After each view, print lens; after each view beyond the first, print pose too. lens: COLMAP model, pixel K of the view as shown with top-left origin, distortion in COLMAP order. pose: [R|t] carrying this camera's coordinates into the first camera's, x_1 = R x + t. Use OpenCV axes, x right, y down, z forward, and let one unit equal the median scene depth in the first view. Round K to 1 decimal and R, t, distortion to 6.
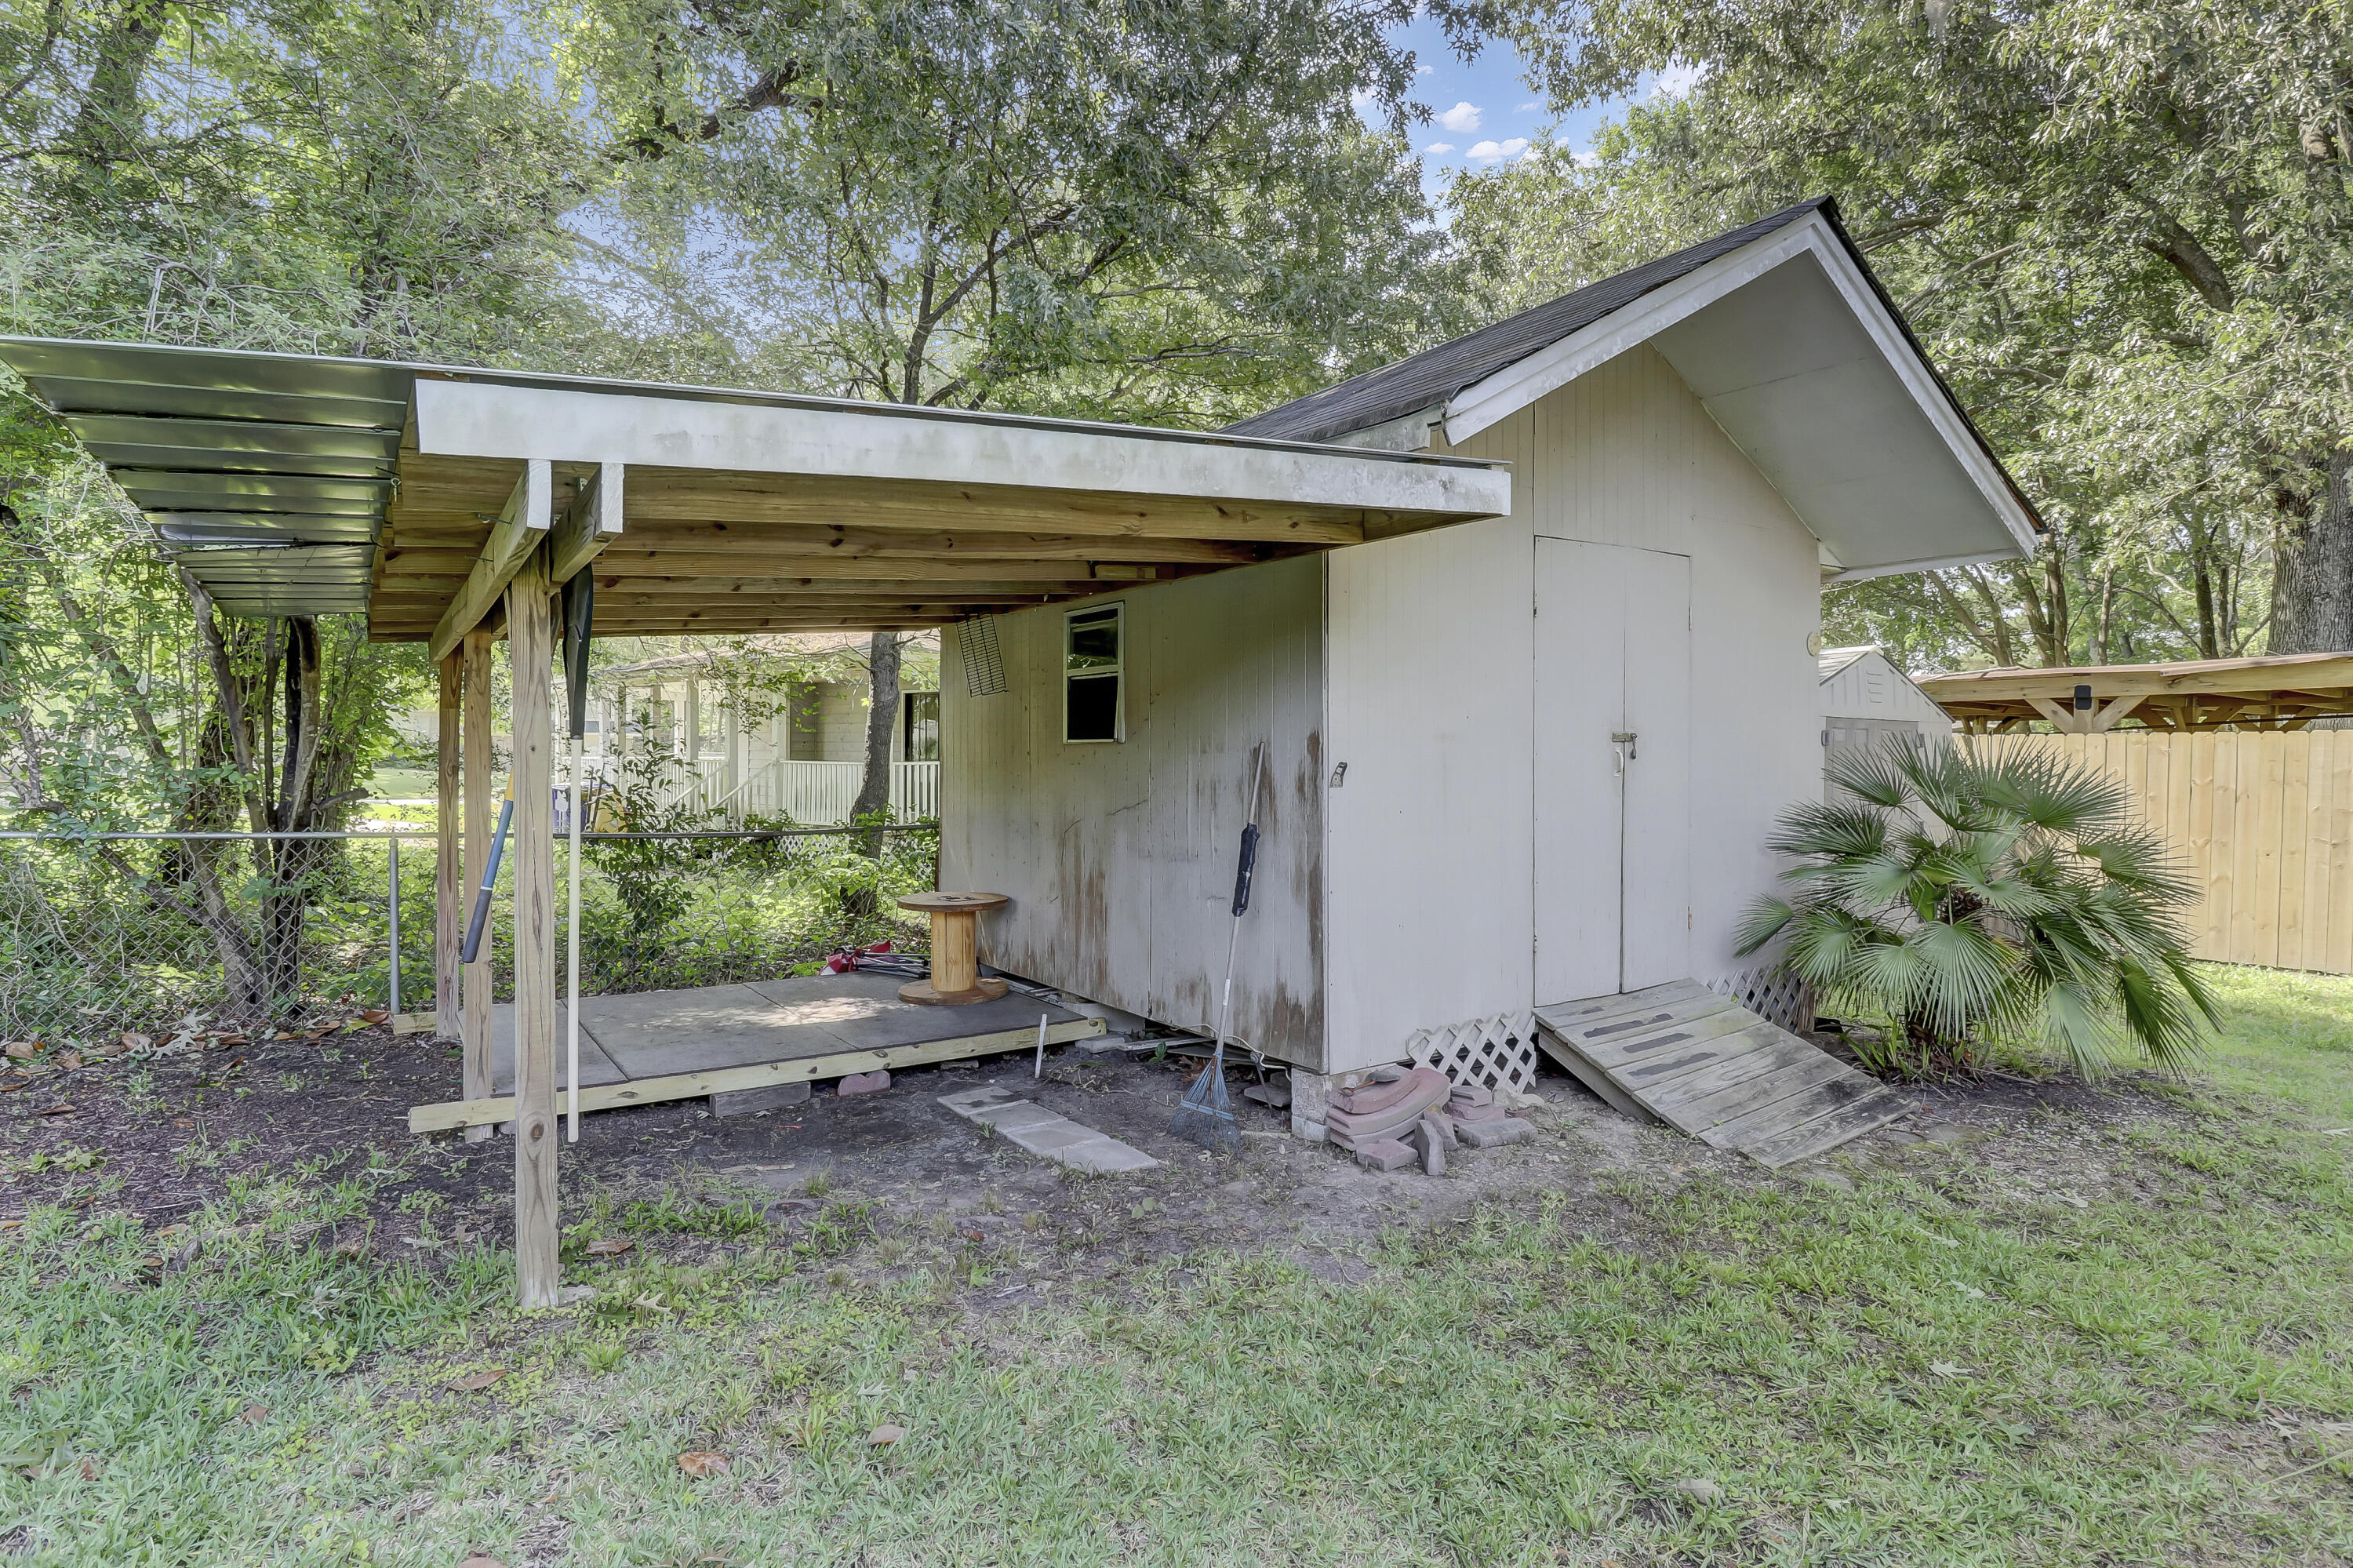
lens RADIAL K [[1202.2, 0, 1176.5], [0, 1202.2, 784.0], [0, 0, 1]] dist [0.000420, 0.000004]
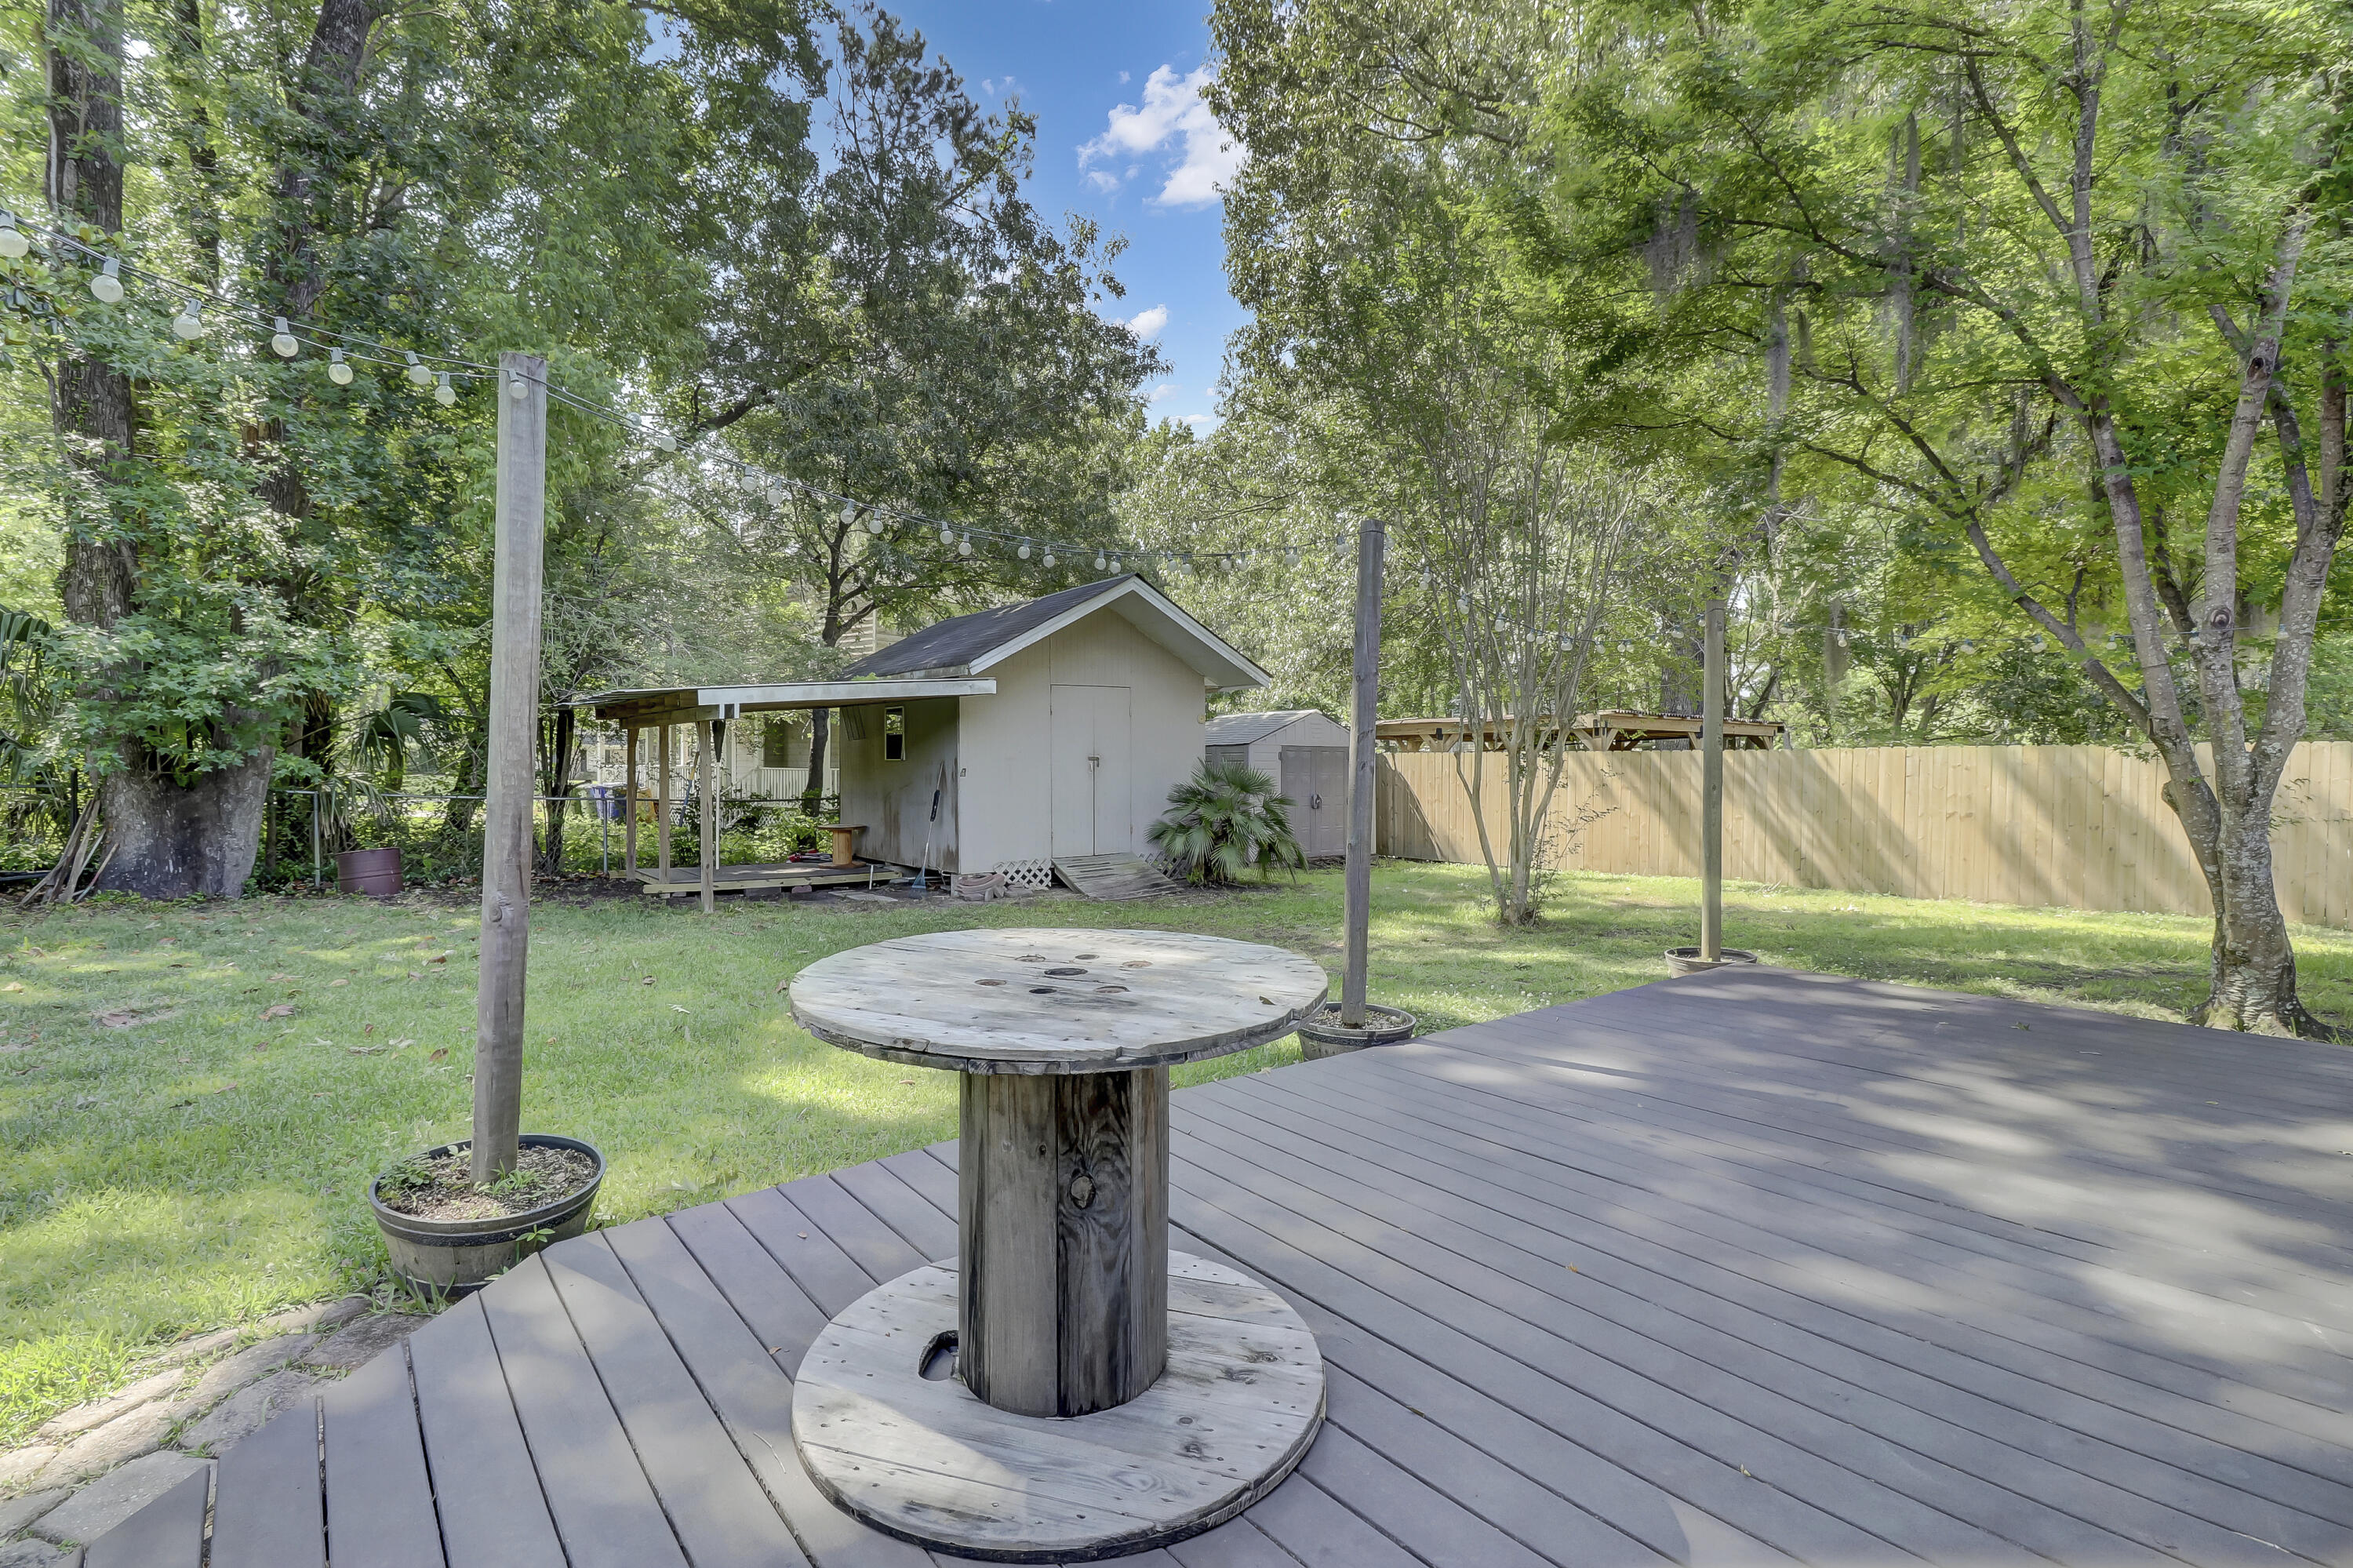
lens RADIAL K [[1135.4, 0, 1186.4], [0, 1135.4, 747.4], [0, 0, 1]] dist [-0.003057, -0.000533]
pose [[0.998840, -0.003393, 0.048035, 0.477202], [0.005319, 0.999184, -0.040041, 0.040905], [-0.047860, 0.040250, 0.998043, -1.573207]]
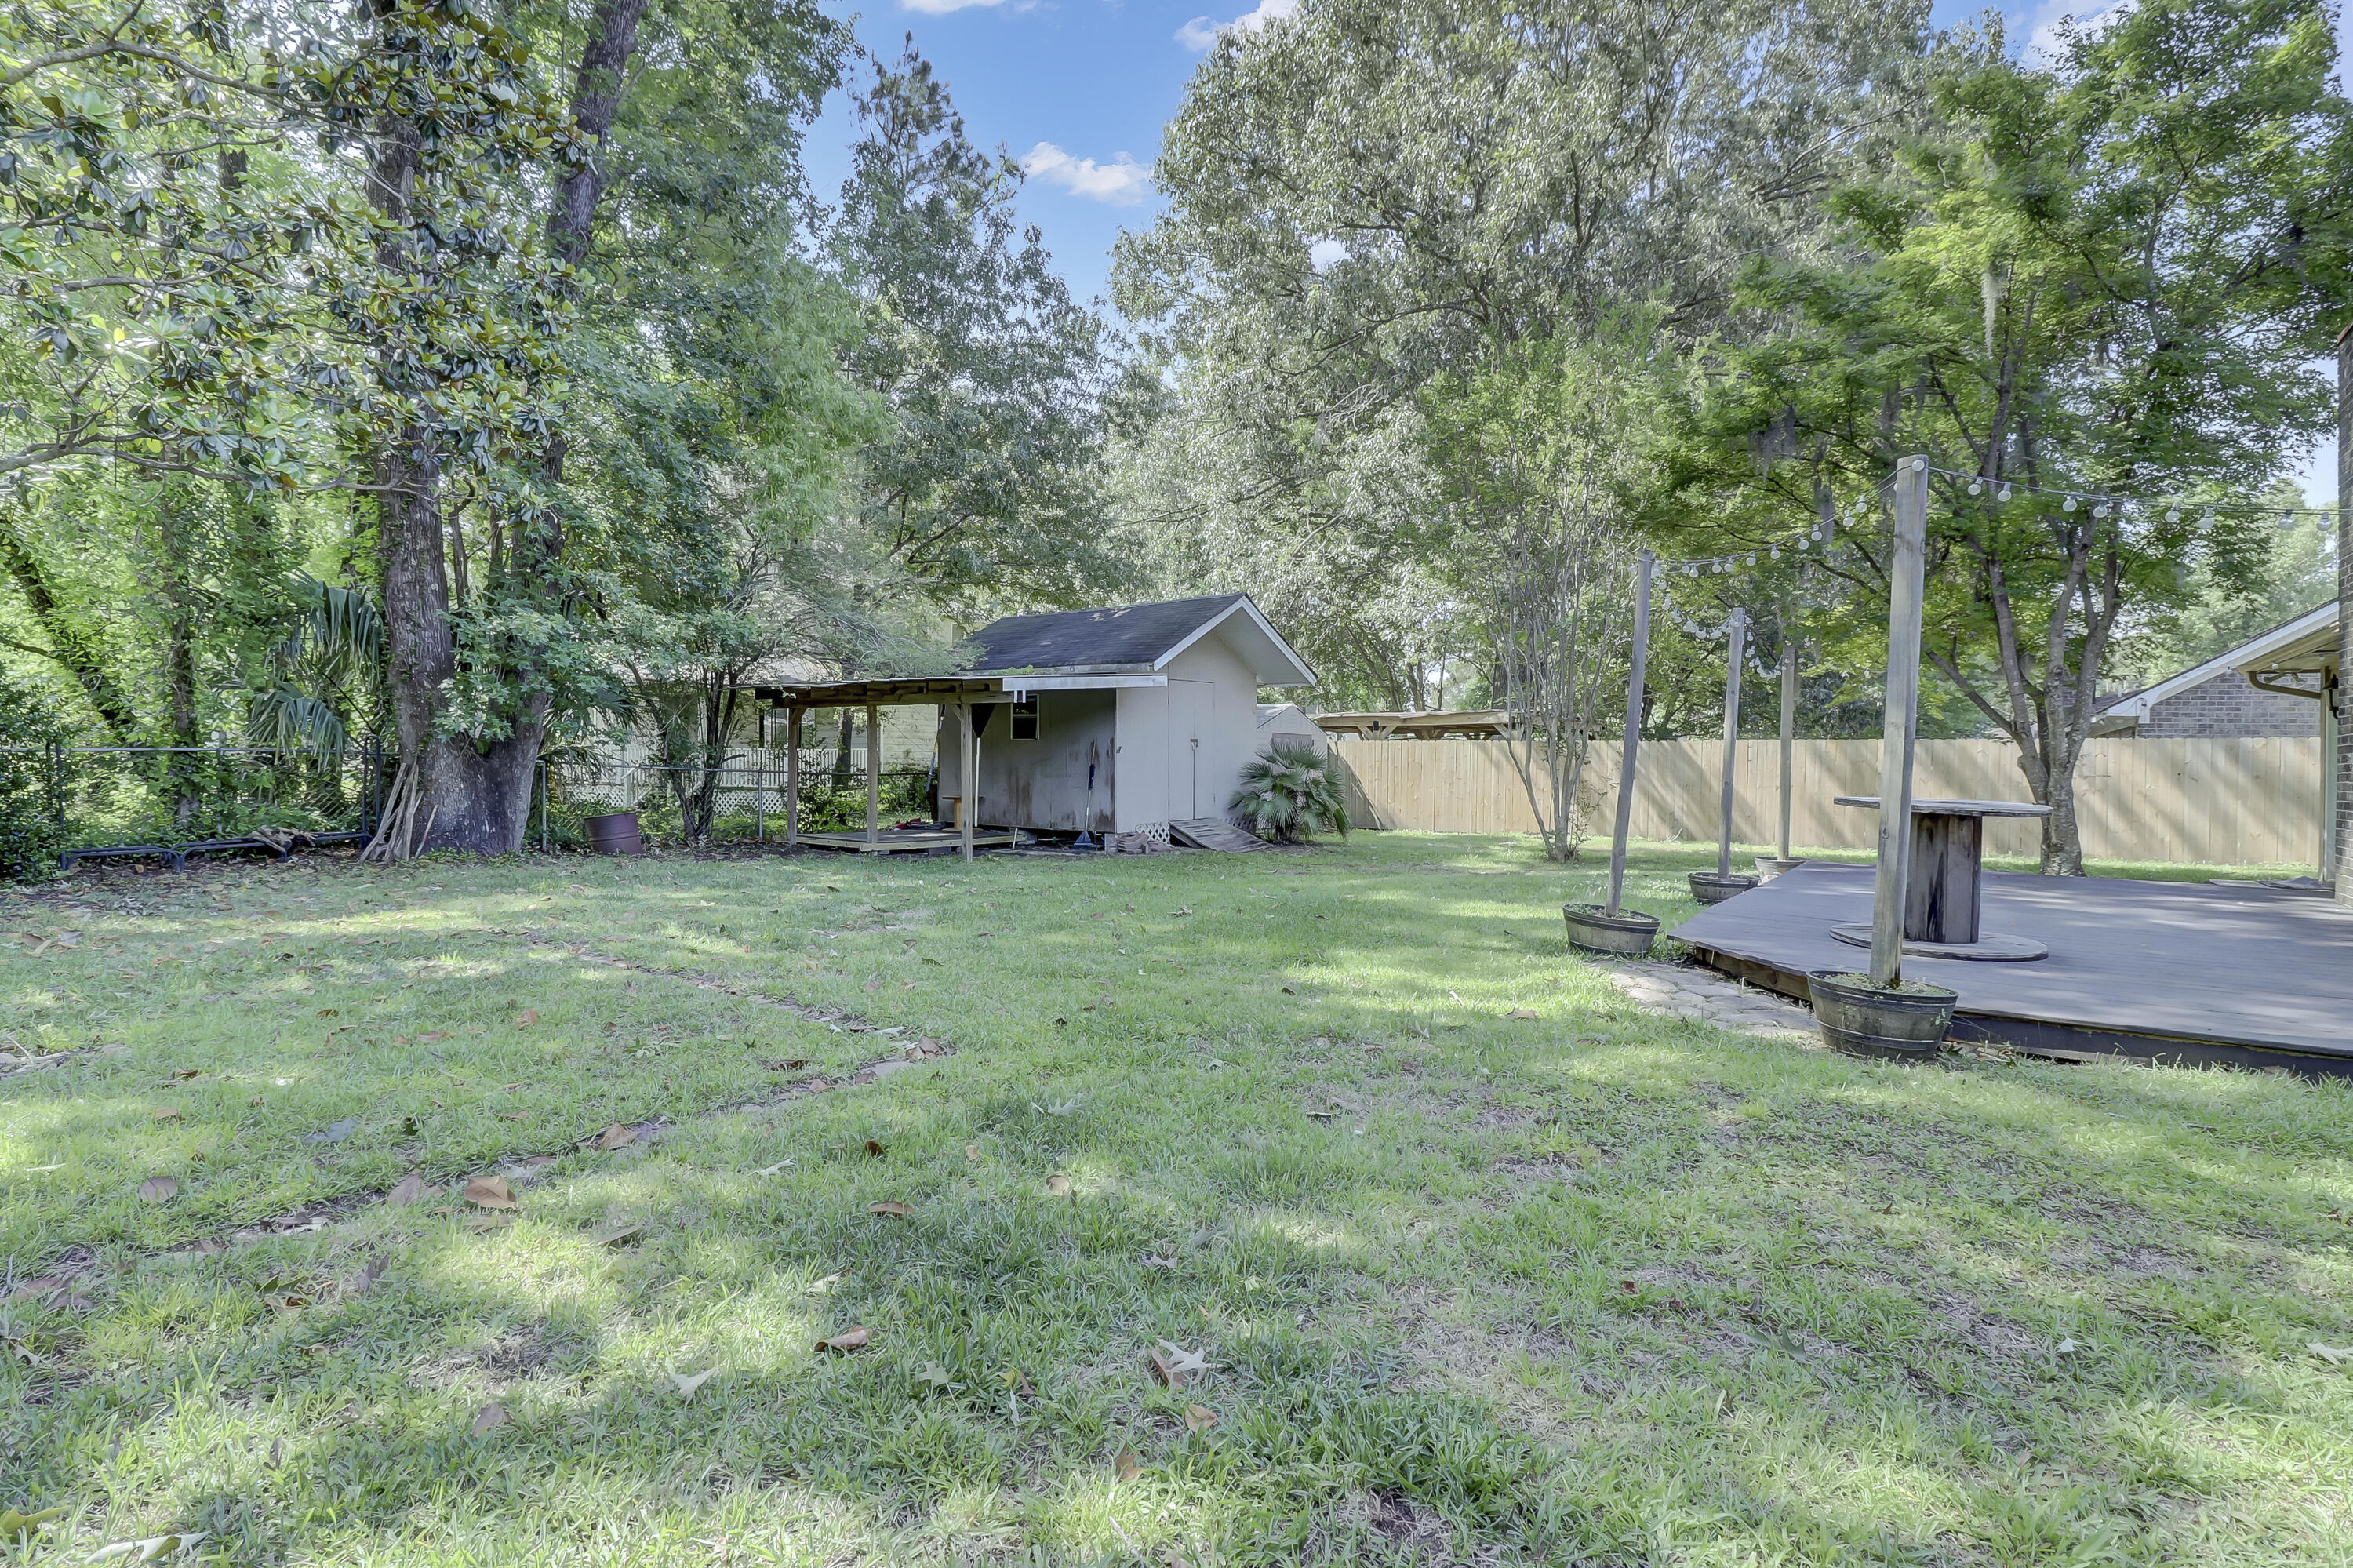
lens RADIAL K [[1135.4, 0, 1186.4], [0, 1135.4, 747.4], [0, 0, 1]] dist [-0.003057, -0.000533]
pose [[0.942437, 0.008362, 0.334278, -0.708742], [0.002164, 0.999514, -0.031104, 0.079560], [-0.334376, 0.030037, 0.941961, -1.985088]]
